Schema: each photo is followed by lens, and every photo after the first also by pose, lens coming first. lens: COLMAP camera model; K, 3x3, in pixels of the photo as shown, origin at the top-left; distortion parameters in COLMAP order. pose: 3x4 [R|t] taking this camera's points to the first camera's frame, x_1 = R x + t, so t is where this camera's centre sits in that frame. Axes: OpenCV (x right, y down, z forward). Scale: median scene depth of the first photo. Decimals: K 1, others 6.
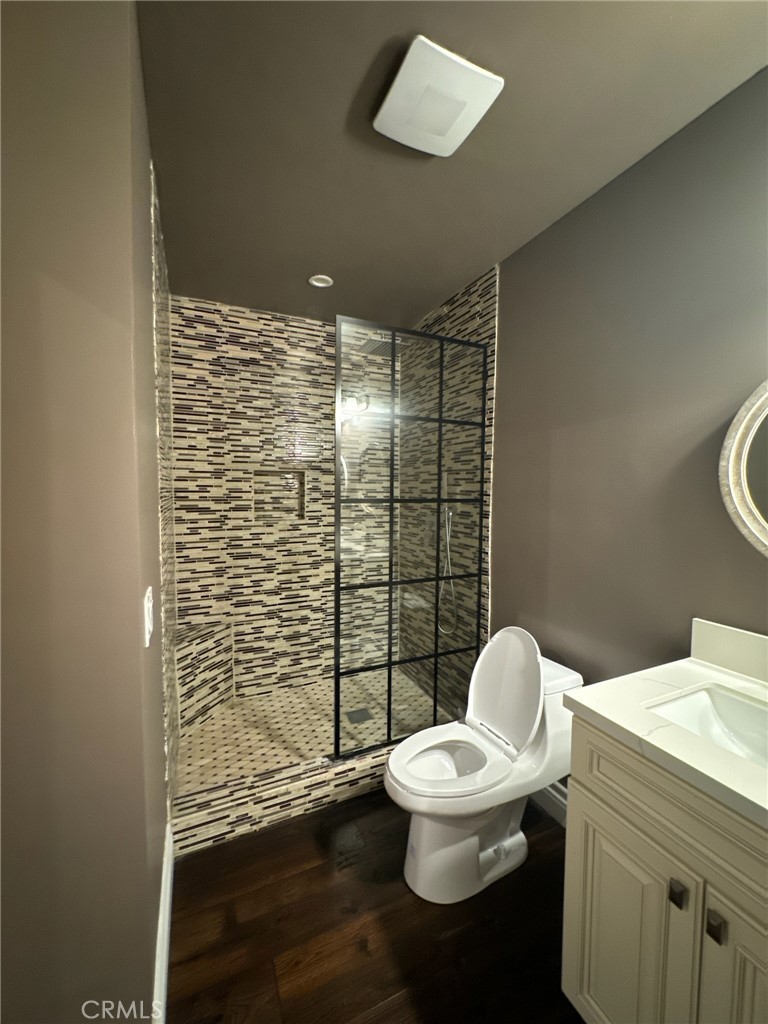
lens RADIAL K [[407.0, 0, 381.7], [0, 407.0, 512.1], [0, 0, 1]] dist [-0.001130, -0.000171]
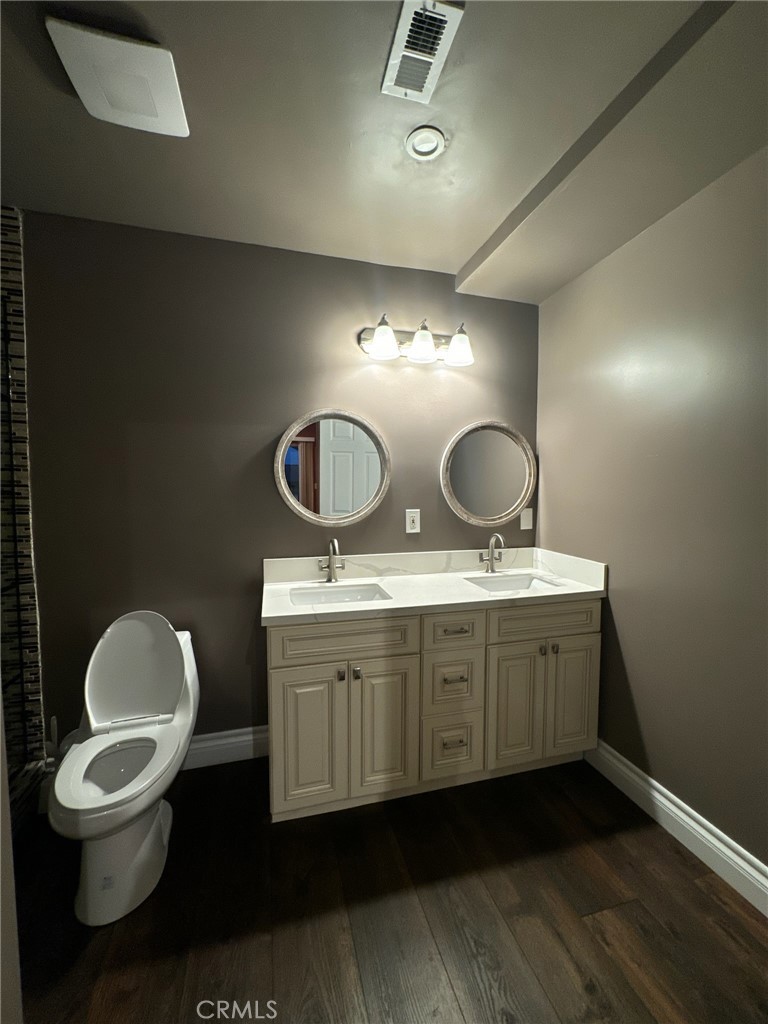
lens RADIAL K [[407.0, 0, 382.5], [0, 407.0, 510.9], [0, 0, 1]] dist [-0.001130, -0.000171]
pose [[0.146228, -0.063564, 0.987207, -0.452954], [0.052825, 0.997011, 0.056371, 0.000929], [-0.987839, 0.043906, 0.149149, 0.162491]]
